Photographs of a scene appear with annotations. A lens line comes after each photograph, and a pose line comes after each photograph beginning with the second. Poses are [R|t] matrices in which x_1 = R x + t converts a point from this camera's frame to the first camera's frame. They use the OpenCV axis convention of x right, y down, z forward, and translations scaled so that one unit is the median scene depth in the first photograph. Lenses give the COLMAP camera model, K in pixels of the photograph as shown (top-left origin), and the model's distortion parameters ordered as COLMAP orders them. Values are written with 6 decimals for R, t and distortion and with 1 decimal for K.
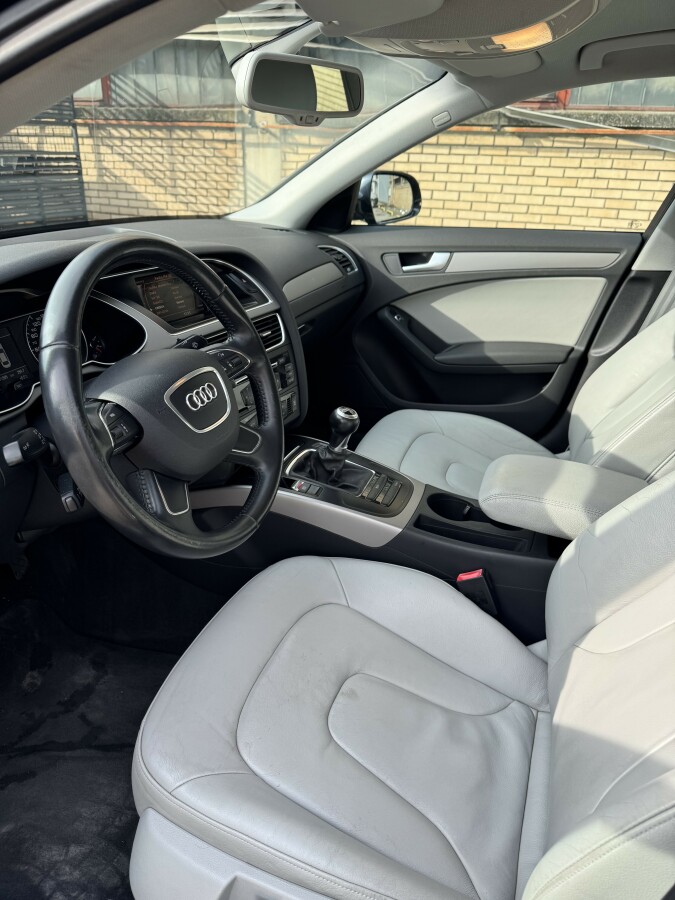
lens RADIAL K [[624.4, 0, 337.5], [0, 624.4, 450.0], [0, 0, 1]] dist [0.028908, -0.004747]
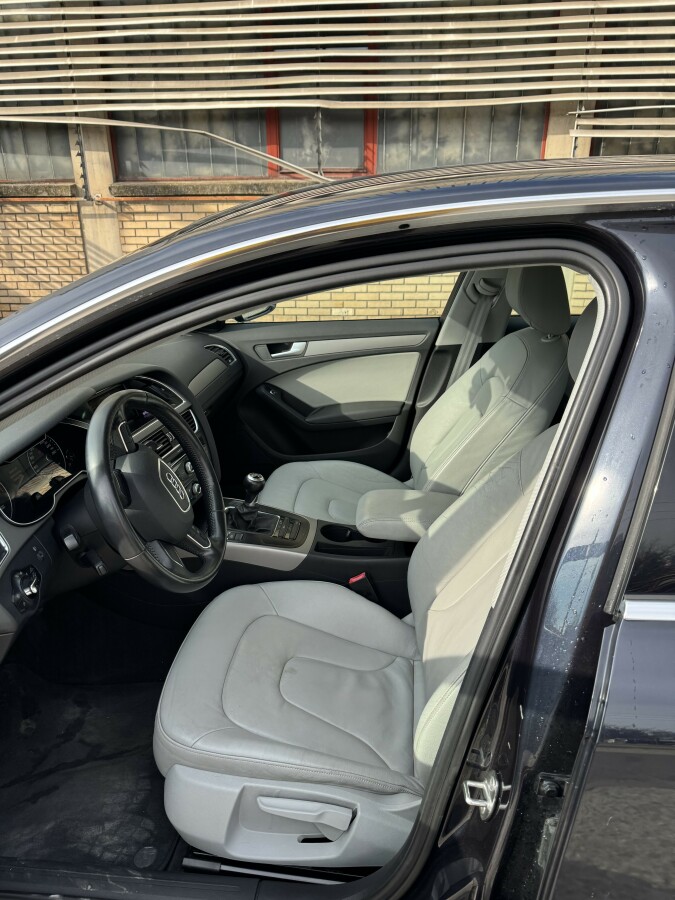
lens RADIAL K [[656.4, 0, 324.3], [0, 656.4, 448.1], [0, 0, 1]] dist [0.045866, -0.002635]
pose [[0.970570, -0.127142, 0.204519, -0.105863], [0.138168, 0.989580, -0.040508, -0.036448], [-0.197238, 0.067574, 0.978024, -0.386160]]
